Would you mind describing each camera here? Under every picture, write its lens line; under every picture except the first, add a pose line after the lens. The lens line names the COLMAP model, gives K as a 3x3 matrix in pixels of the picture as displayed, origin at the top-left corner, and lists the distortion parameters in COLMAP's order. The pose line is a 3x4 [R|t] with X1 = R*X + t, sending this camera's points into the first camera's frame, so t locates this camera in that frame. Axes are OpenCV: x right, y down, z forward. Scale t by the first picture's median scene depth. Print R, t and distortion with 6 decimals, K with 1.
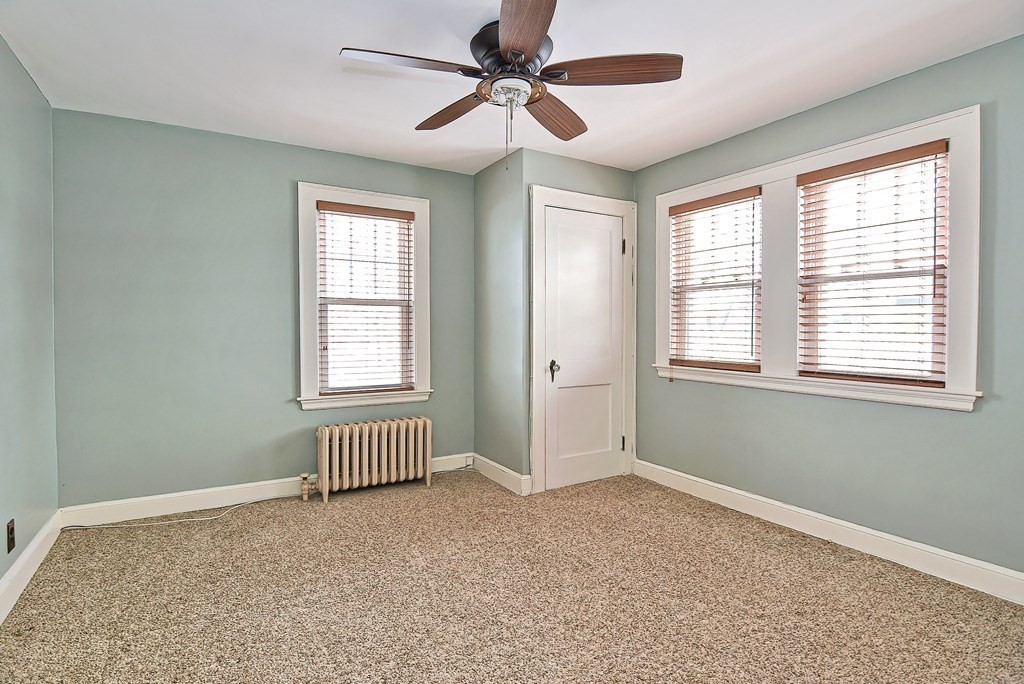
lens RADIAL K [[508.4, 0, 508.4], [0, 508.4, 335.4], [0, 0, 1]] dist [-0.003595, -0.012235]
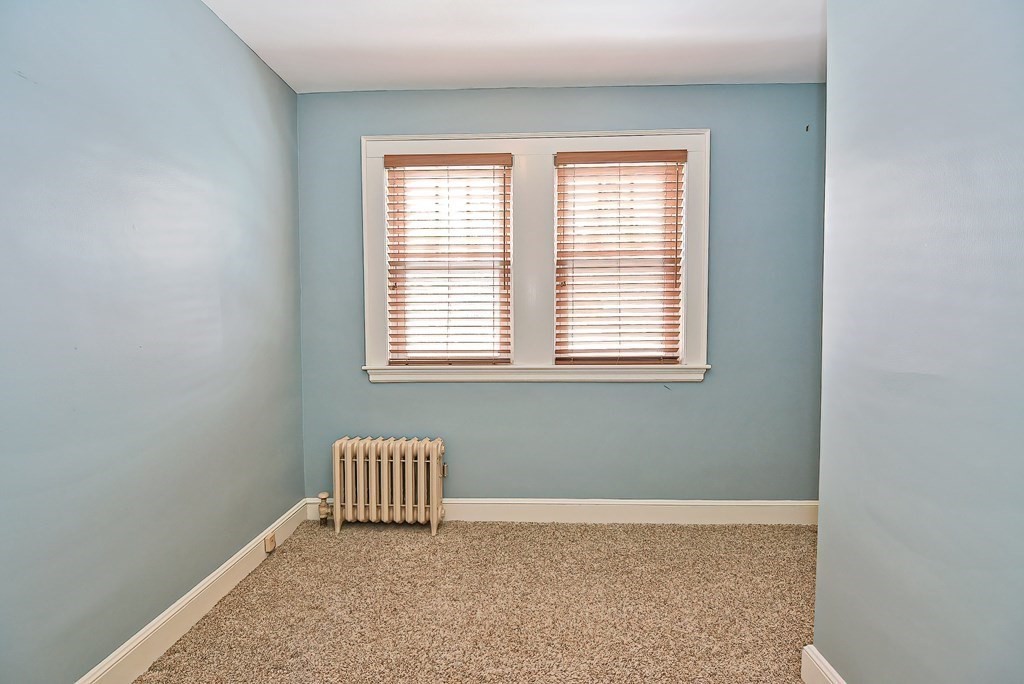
lens RADIAL K [[527.5, 0, 512.0], [0, 527.5, 342.0], [0, 0, 1]] dist [-0.001489, -0.014546]
pose [[0.539102, -0.050634, 0.840717, -0.276297], [0.021316, 0.998692, 0.046480, -0.010190], [-0.841971, -0.007137, 0.539476, 0.461700]]
